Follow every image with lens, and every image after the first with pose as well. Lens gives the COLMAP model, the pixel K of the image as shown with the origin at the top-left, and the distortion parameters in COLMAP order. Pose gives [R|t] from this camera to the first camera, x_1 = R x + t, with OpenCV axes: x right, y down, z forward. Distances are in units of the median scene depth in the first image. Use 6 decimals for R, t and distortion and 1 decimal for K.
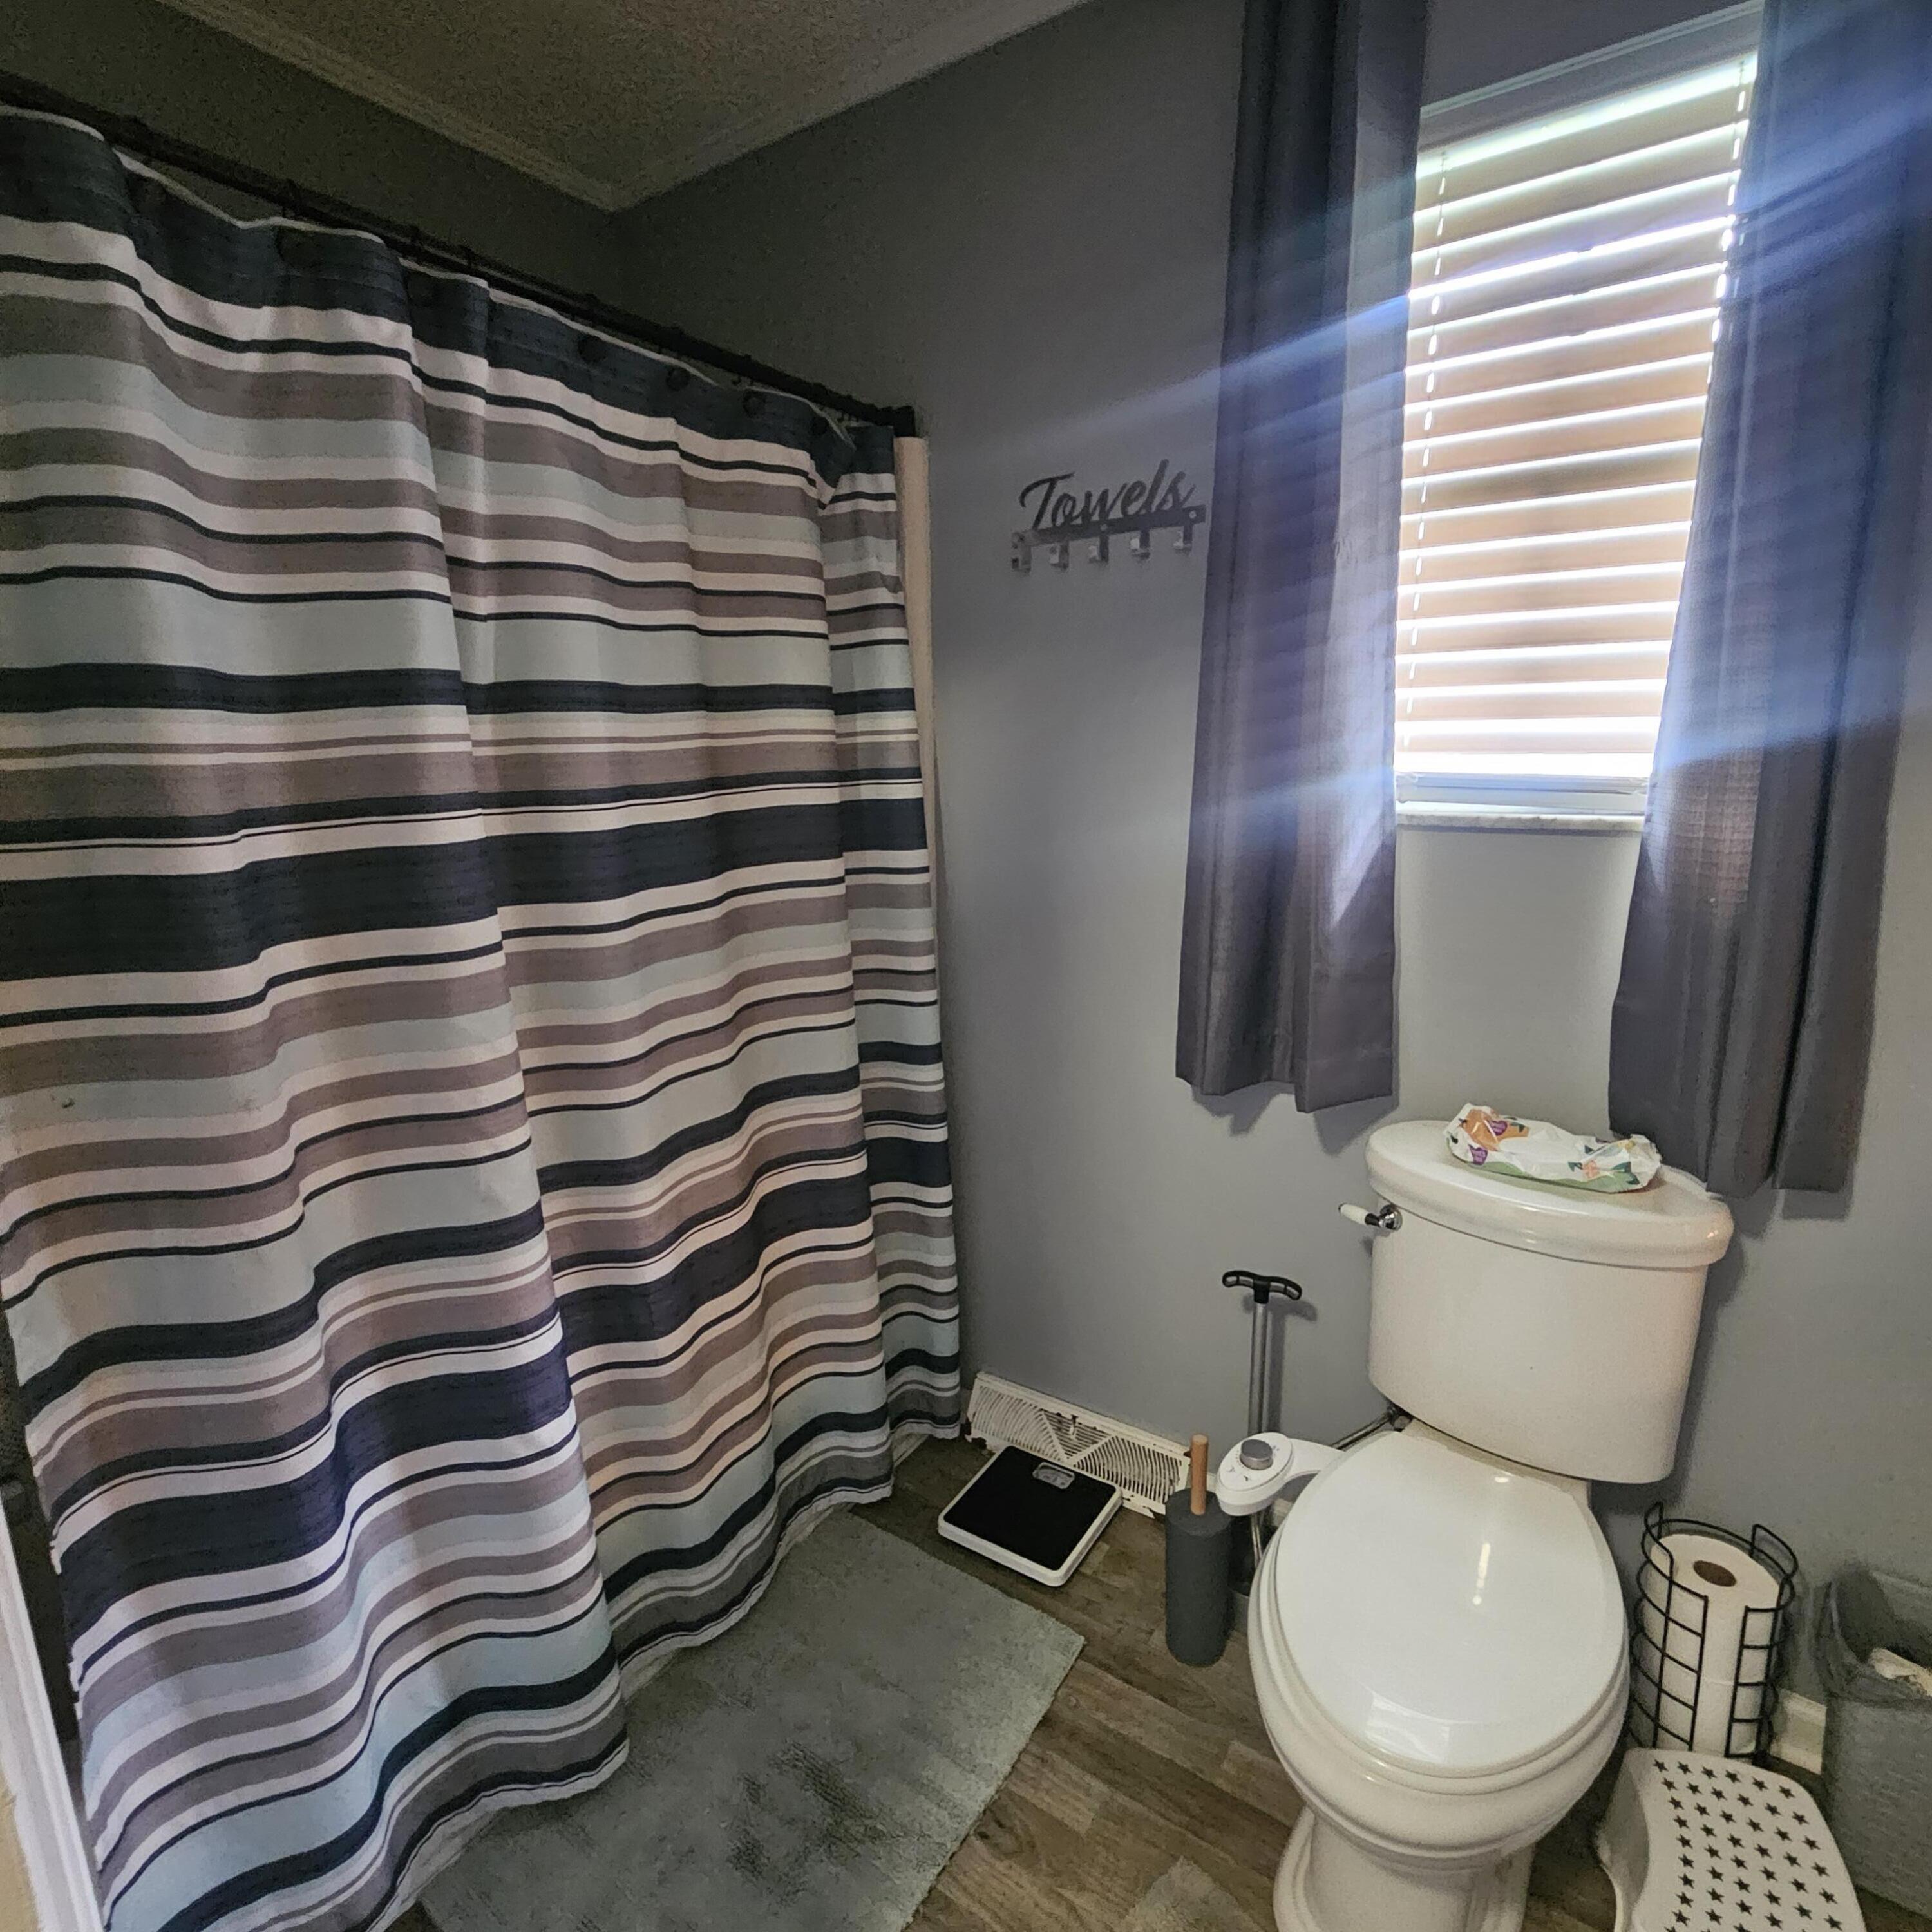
lens RADIAL K [[1061.3, 0, 965.2], [0, 1061.3, 960.6], [0, 0, 1]] dist [-0.006134, 0.001465]
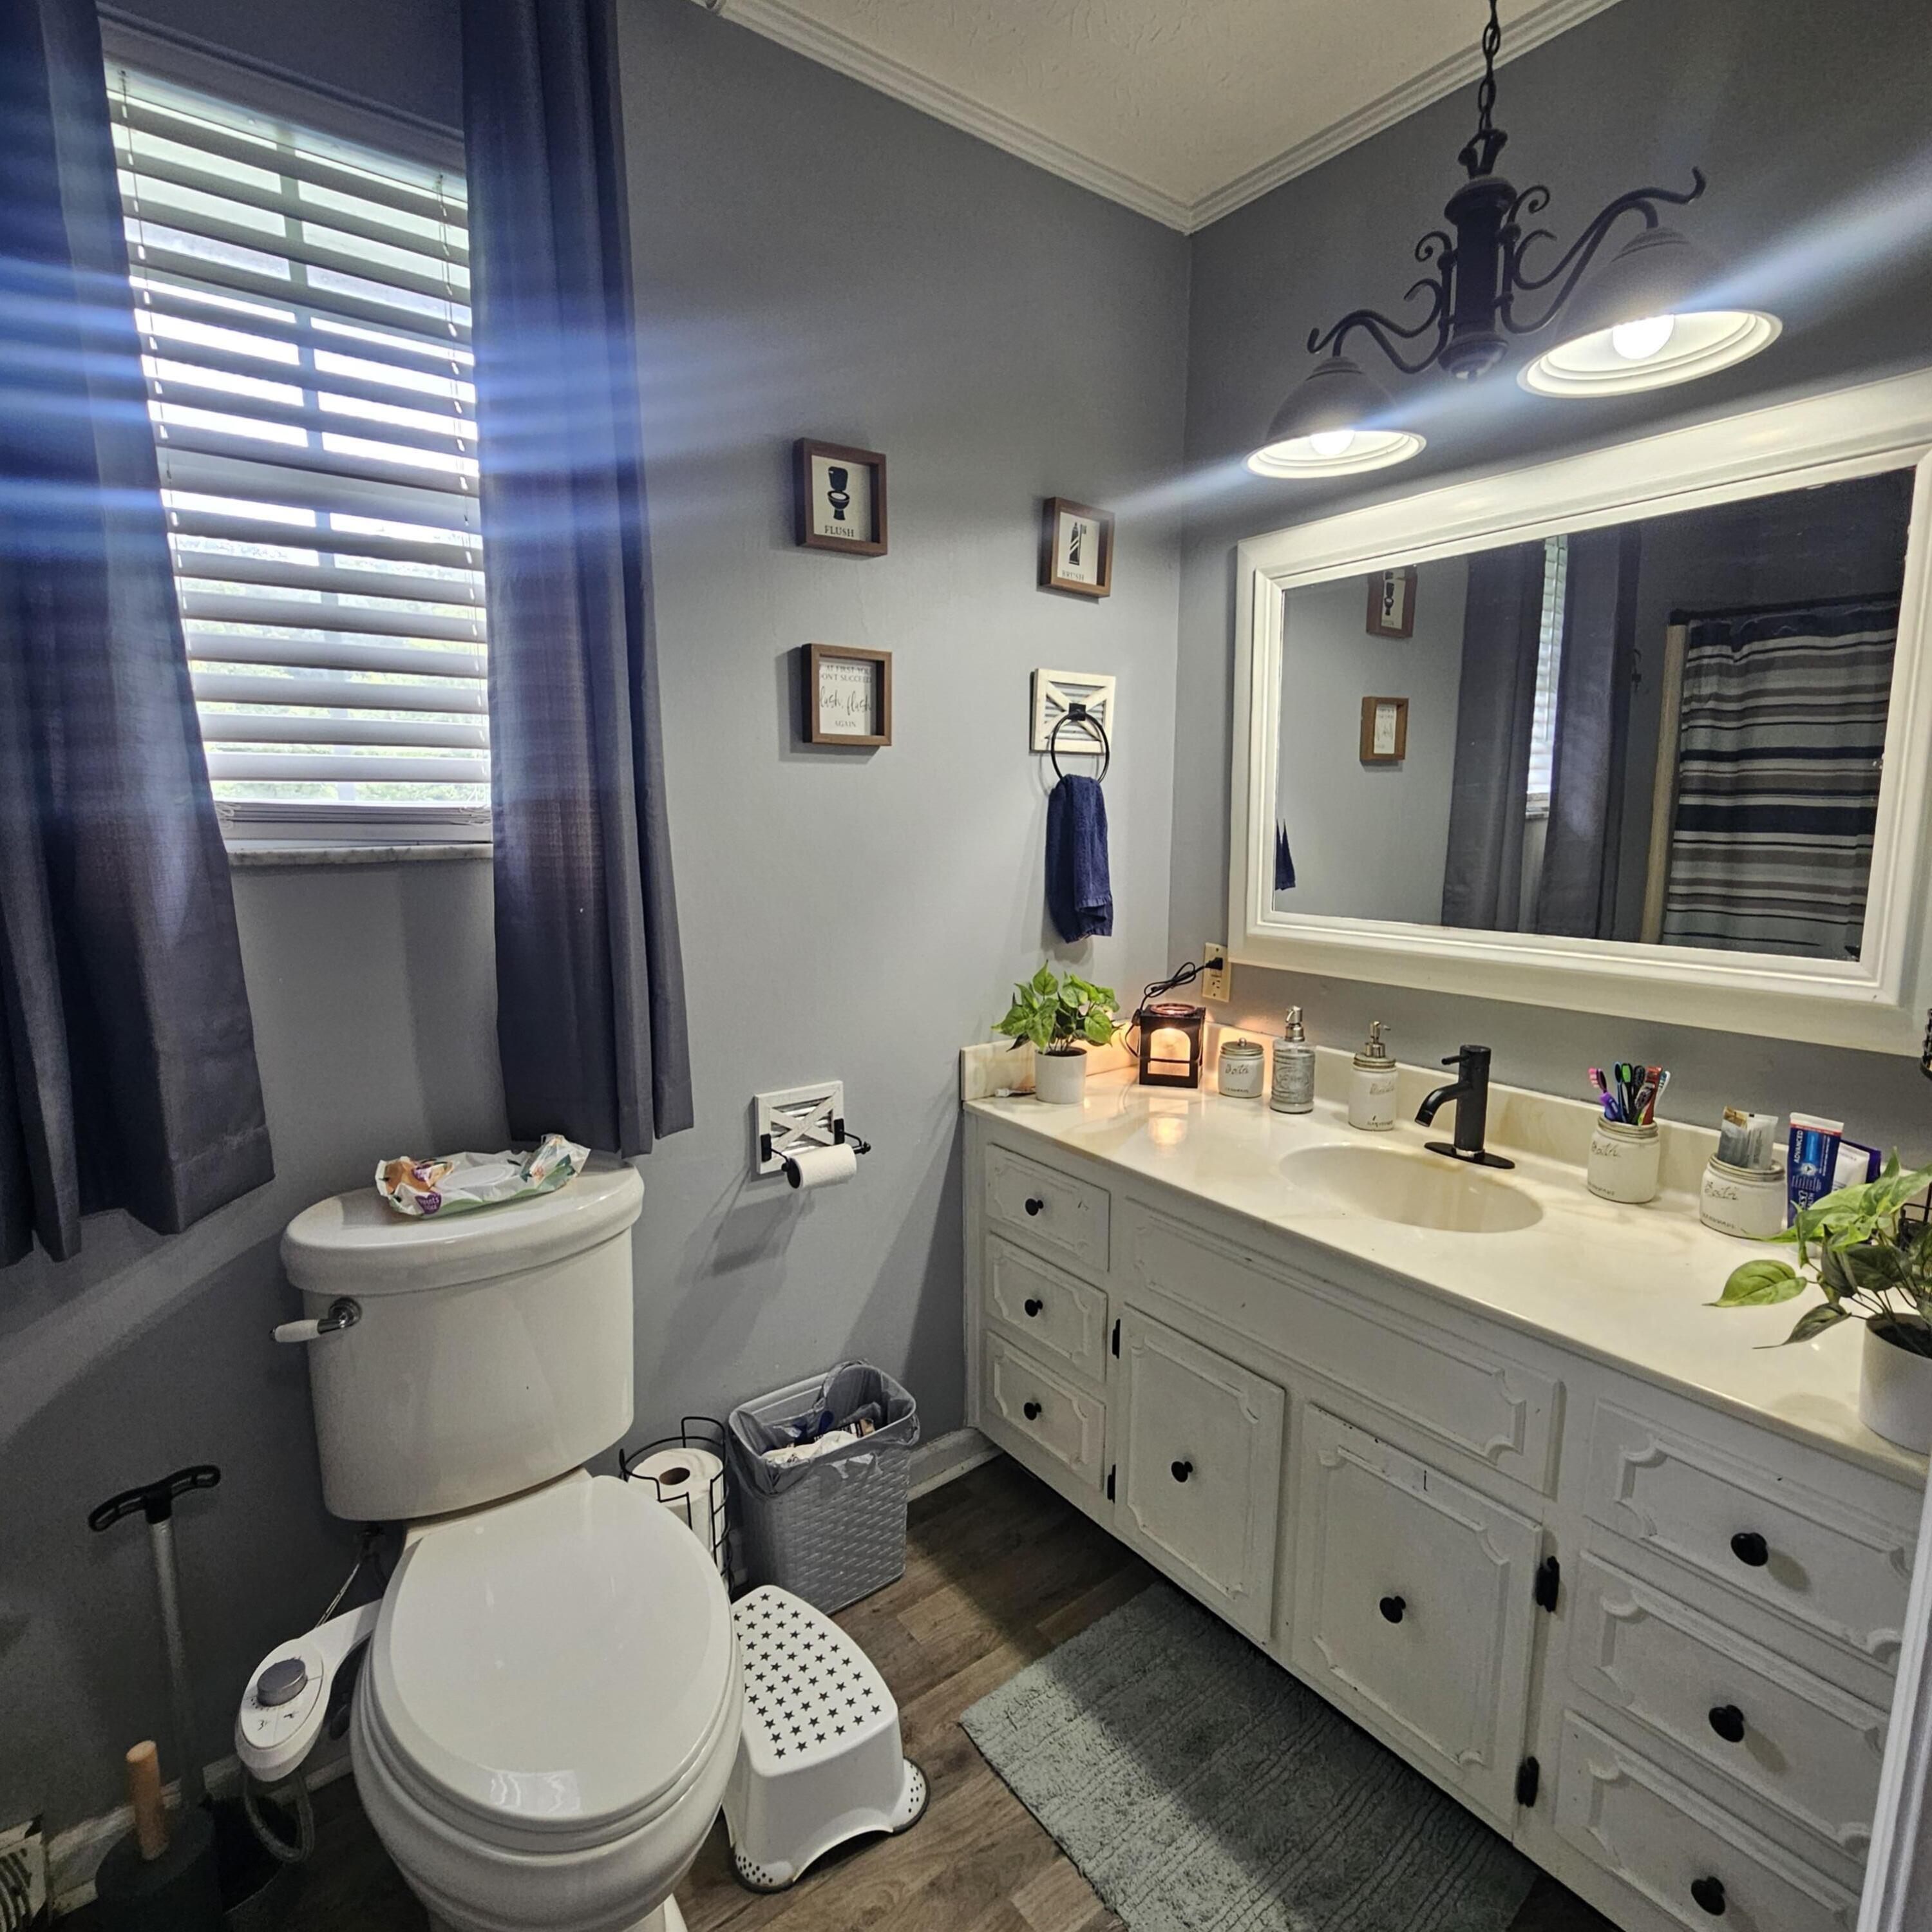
lens RADIAL K [[1061.3, 0, 966.8], [0, 1061.3, 964.5], [0, 0, 1]] dist [-0.006134, 0.001465]
pose [[0.310805, -0.124760, 0.942250, -0.226290], [0.188216, 0.979795, 0.067648, 0.001415], [-0.931652, 0.156322, 0.328007, 0.212708]]
